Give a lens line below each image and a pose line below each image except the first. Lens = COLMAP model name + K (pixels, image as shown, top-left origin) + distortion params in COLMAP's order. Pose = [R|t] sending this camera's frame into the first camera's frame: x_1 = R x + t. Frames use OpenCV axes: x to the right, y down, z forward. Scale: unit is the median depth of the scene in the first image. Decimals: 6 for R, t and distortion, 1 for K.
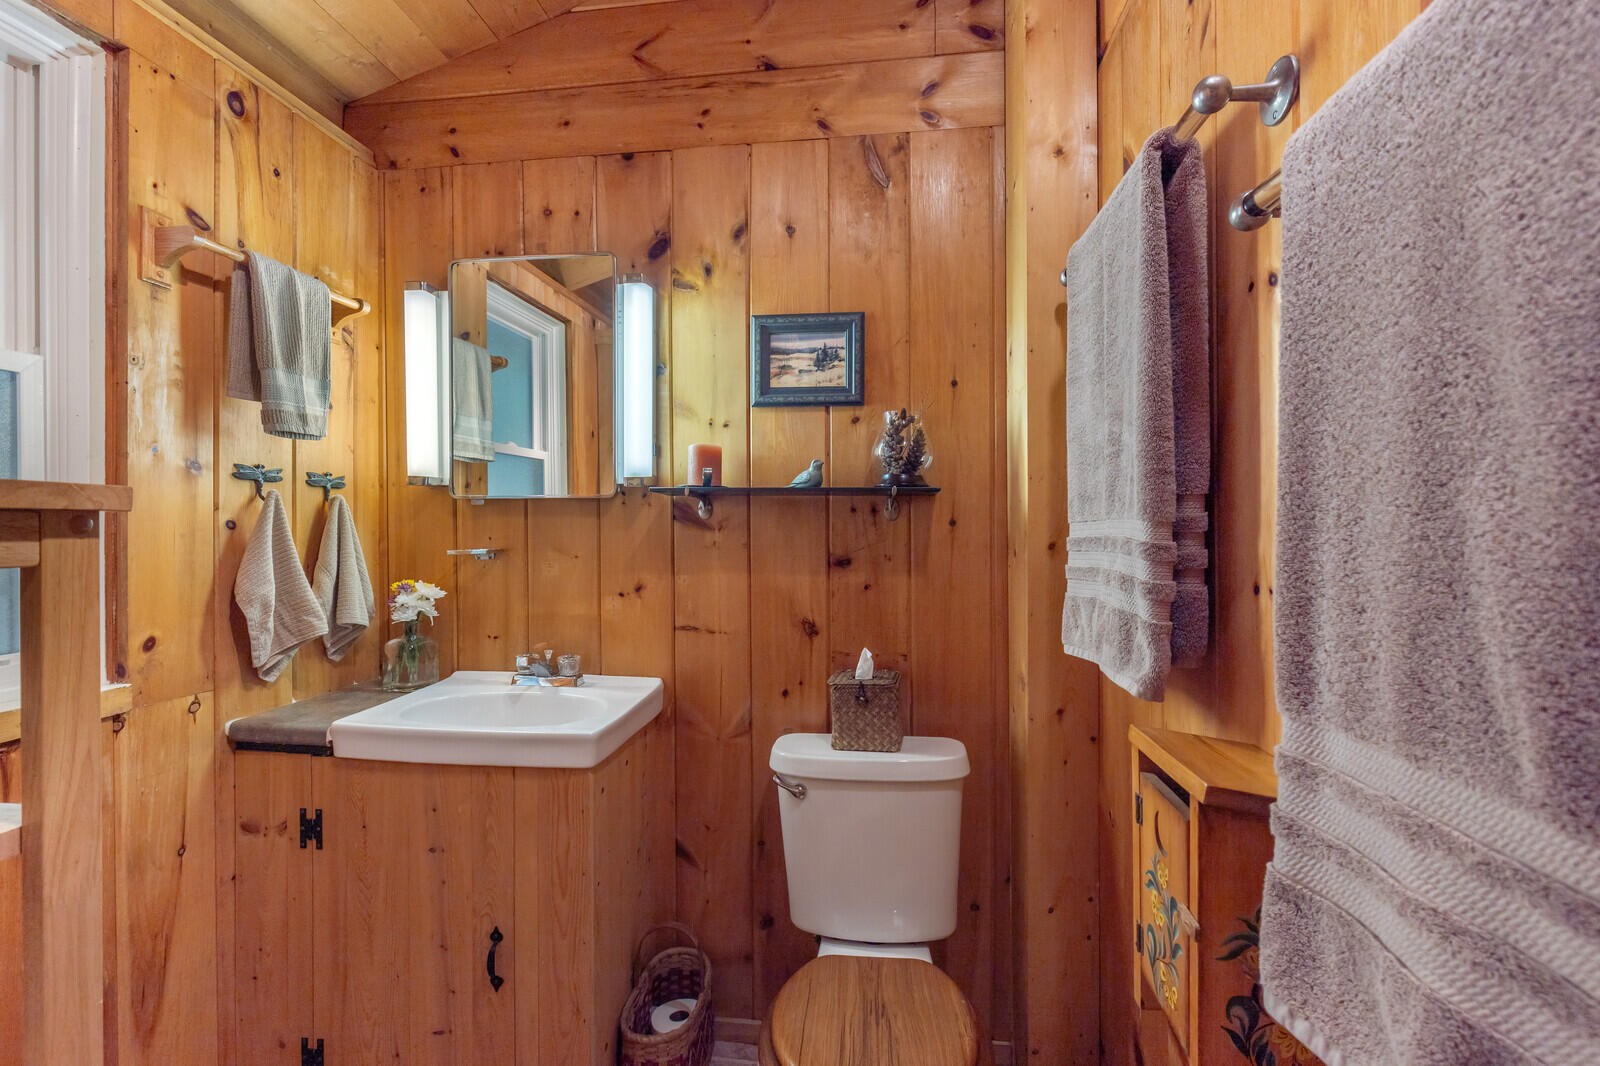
lens RADIAL K [[724.2, 0, 790.8], [0, 724.2, 525.7], [0, 0, 1]] dist [-0.000414, -0.000297]
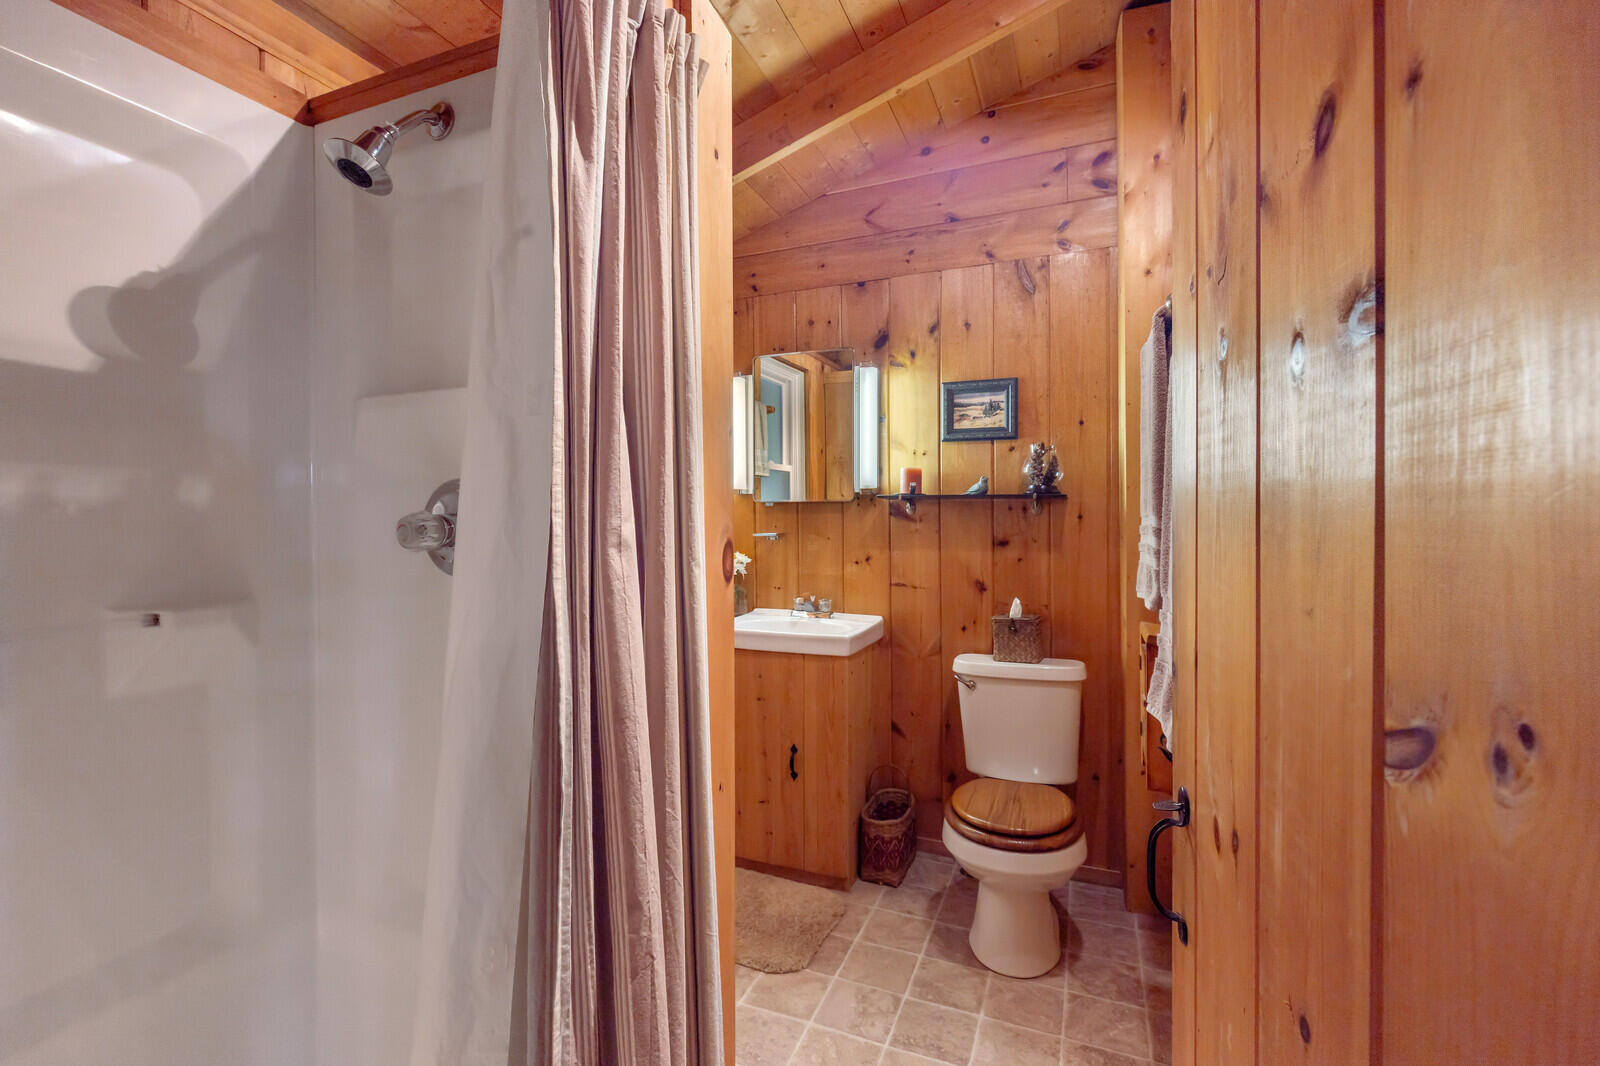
lens RADIAL K [[714.2, 0, 786.1], [0, 714.2, 520.9], [0, 0, 1]] dist [-0.000130, -0.000105]
pose [[0.962760, 0.000835, -0.270358, 0.039331], [-0.000474, 0.999999, 0.001398, 0.002289], [0.270359, -0.001218, 0.962759, -0.563652]]
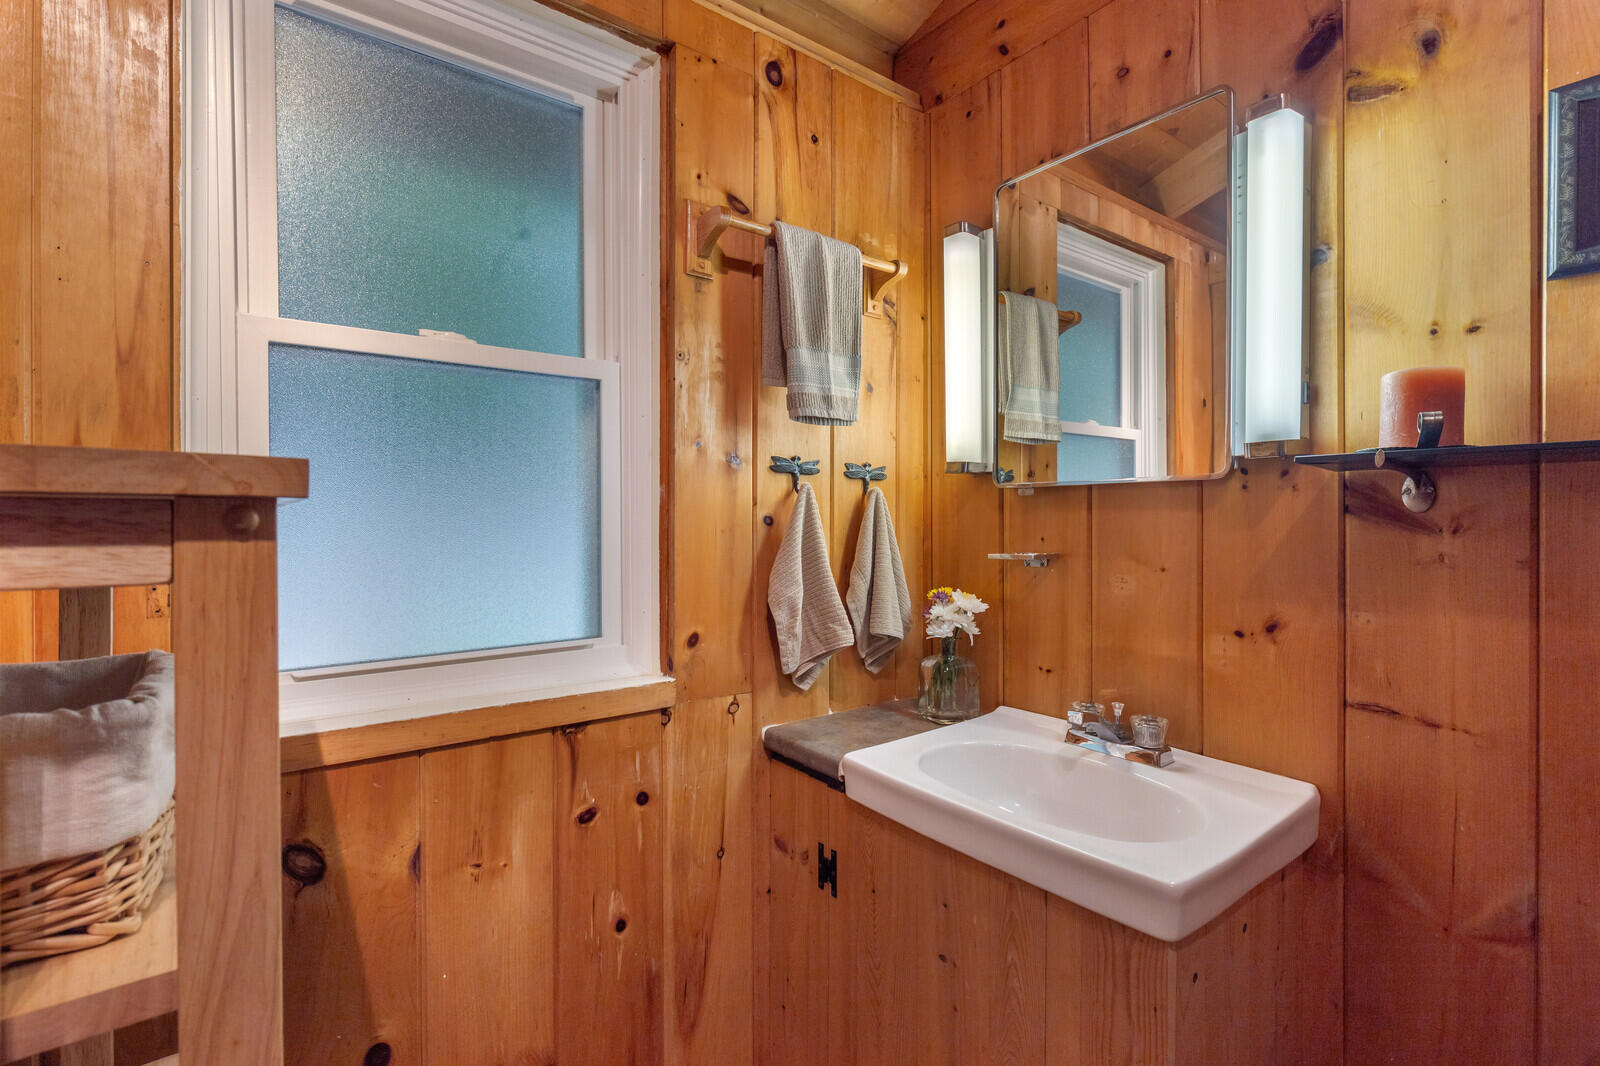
lens RADIAL K [[724.2, 0, 790.8], [0, 724.2, 525.7], [0, 0, 1]] dist [-0.000414, -0.000297]
pose [[0.698828, 0.007429, -0.715251, -0.061530], [-0.003872, 0.999971, 0.006603, -0.000723], [0.715280, -0.001845, 0.698836, 0.302579]]
